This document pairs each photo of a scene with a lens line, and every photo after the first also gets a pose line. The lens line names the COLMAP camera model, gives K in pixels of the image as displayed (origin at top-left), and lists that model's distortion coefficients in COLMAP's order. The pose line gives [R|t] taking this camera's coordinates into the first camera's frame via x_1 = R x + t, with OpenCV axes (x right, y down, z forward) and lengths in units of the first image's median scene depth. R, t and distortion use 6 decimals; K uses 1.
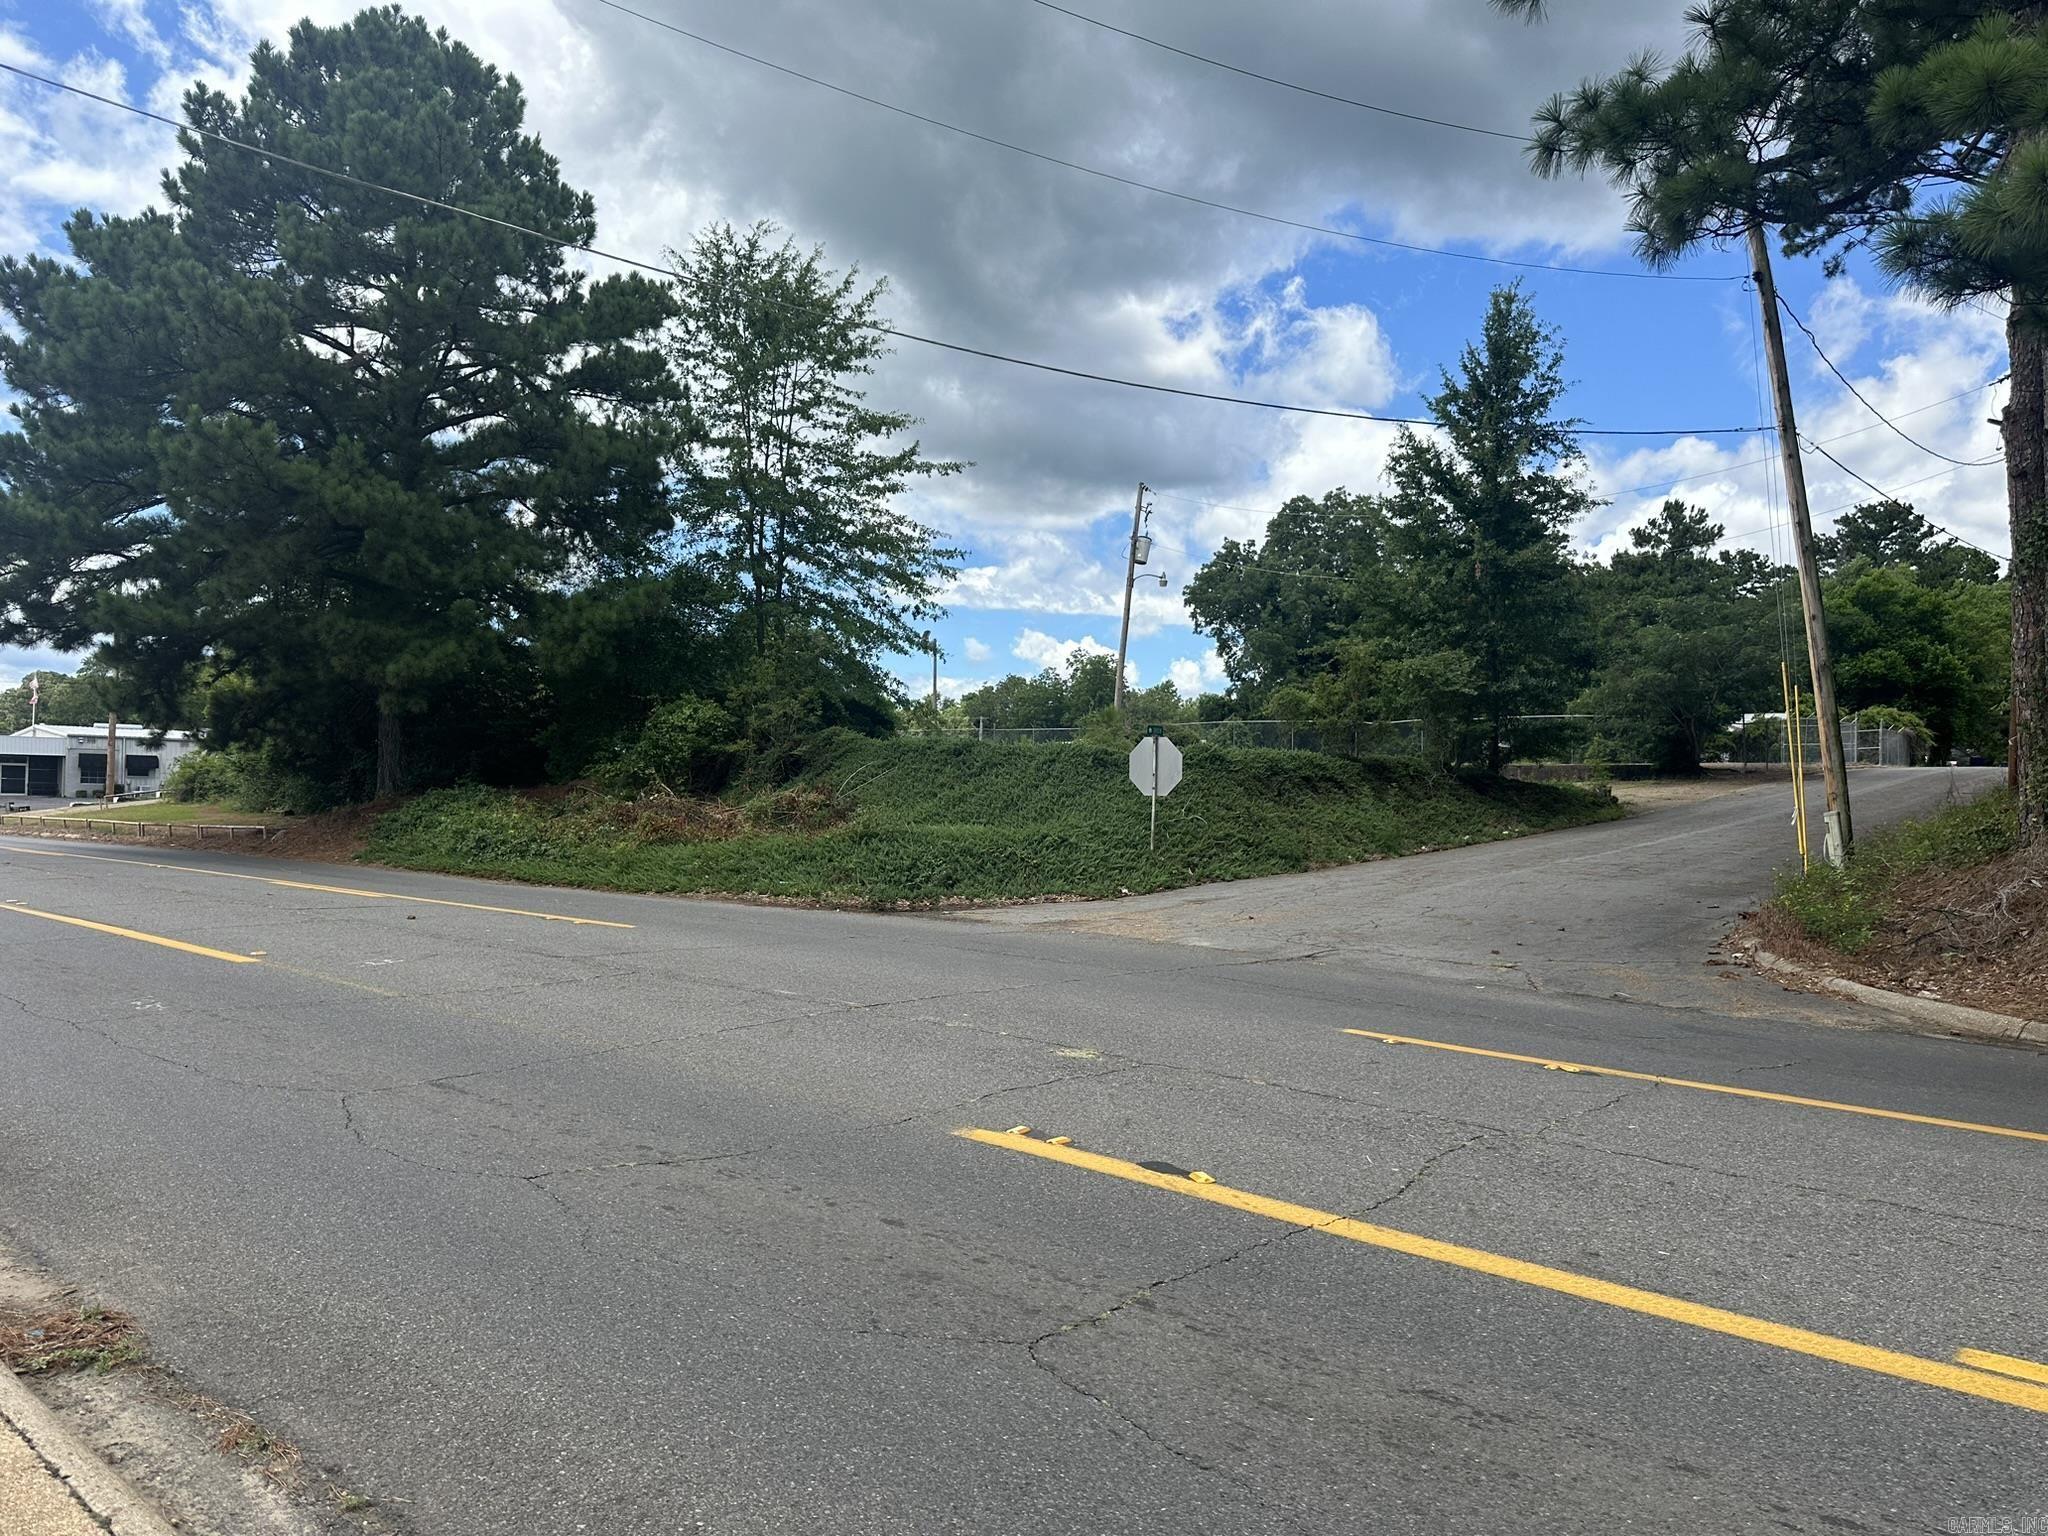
lens RADIAL K [[1461.6, 0, 1024.0], [0, 1461.6, 768.0], [0, 0, 1]] dist [0.096182, -0.123266]
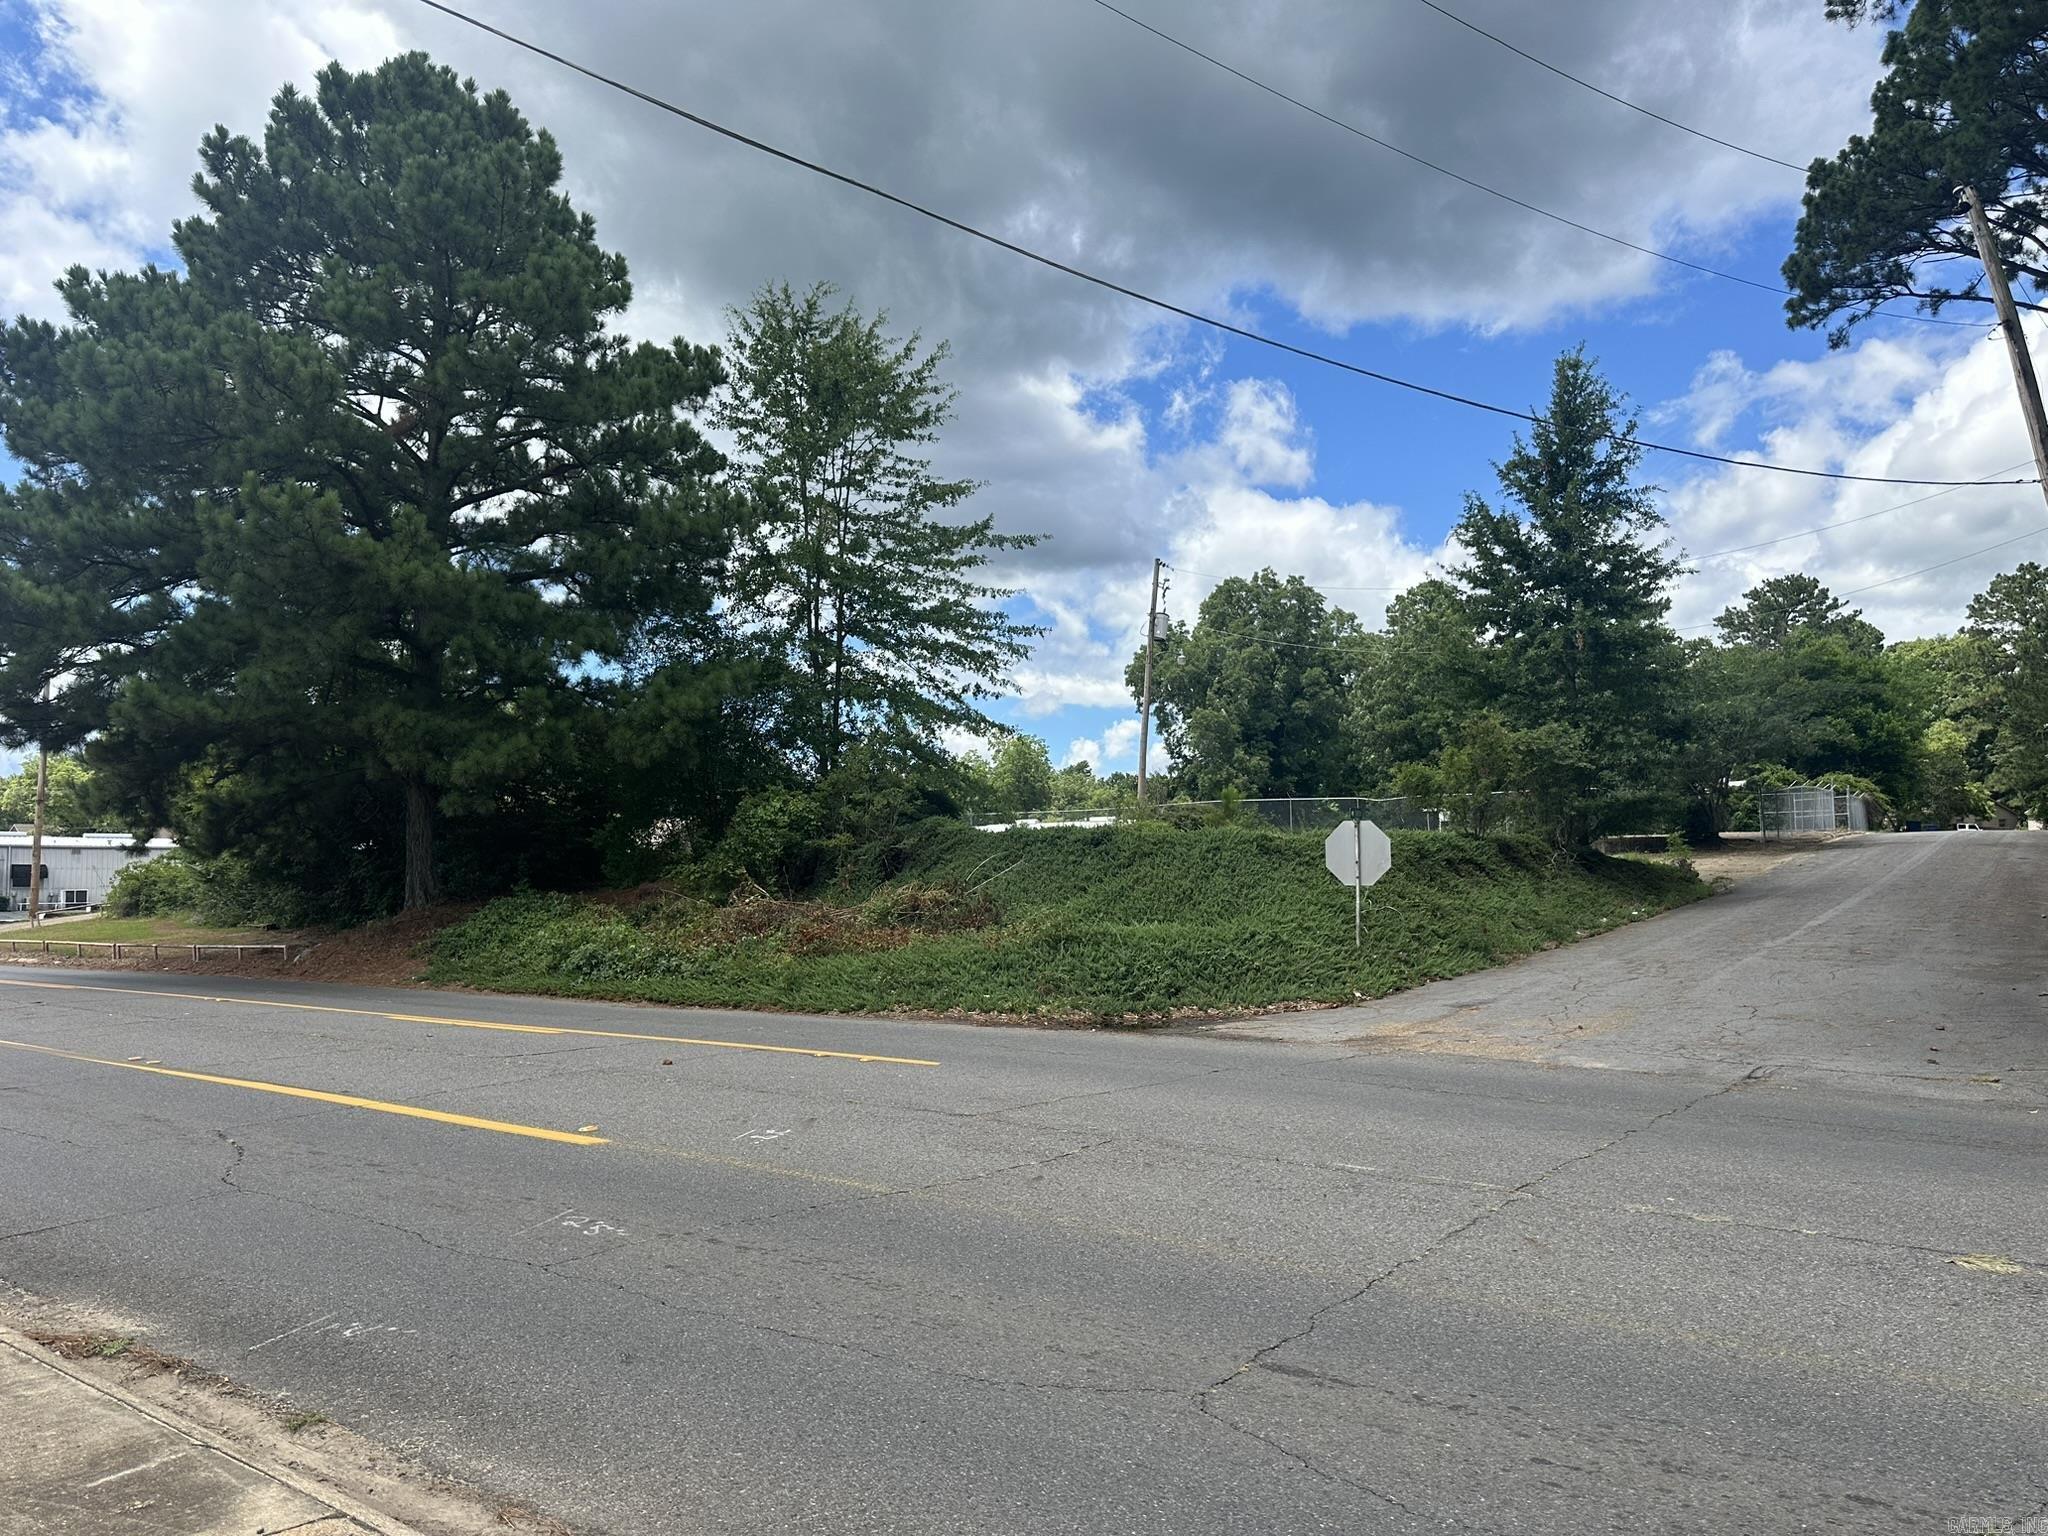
lens RADIAL K [[1461.6, 0, 1024.0], [0, 1461.6, 768.0], [0, 0, 1]] dist [0.096182, -0.123266]
pose [[0.997117, -0.020855, 0.072960, -0.128671], [0.024963, 0.998127, -0.055855, -0.005658], [-0.071659, 0.057516, 0.995770, 0.074614]]
